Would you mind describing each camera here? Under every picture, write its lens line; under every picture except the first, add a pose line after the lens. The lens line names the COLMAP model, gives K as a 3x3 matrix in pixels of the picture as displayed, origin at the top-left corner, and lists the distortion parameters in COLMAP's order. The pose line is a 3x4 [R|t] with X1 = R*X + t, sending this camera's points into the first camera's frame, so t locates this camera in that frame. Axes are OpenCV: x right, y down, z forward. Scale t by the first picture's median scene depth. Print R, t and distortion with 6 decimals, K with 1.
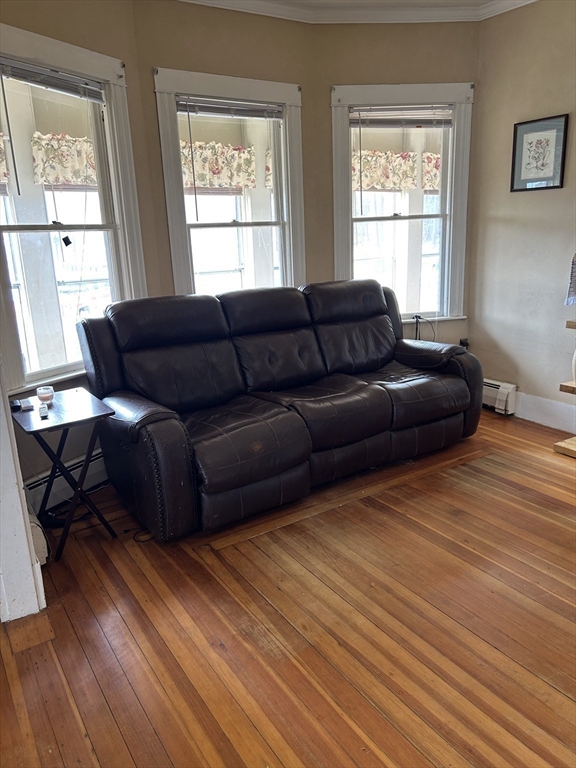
lens RADIAL K [[573.7, 0, 290.5], [0, 573.7, 381.4], [0, 0, 1]] dist [0.053904, -0.061168]
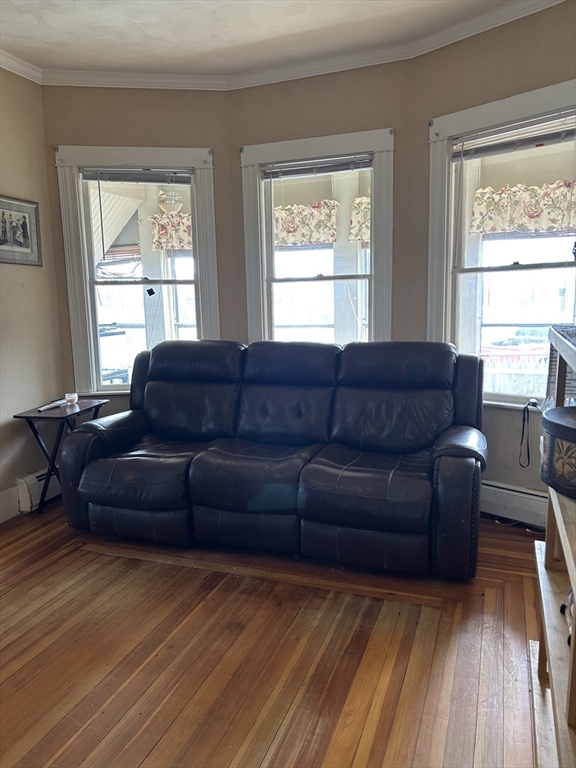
lens RADIAL K [[573.7, 0, 294.3], [0, 573.7, 384.3], [0, 0, 1]] dist [0.053904, -0.061168]
pose [[0.594606, 0.145609, -0.790722, 0.737338], [-0.200794, 0.979195, 0.029323, -0.119122], [0.778541, 0.141336, 0.611472, 0.401477]]
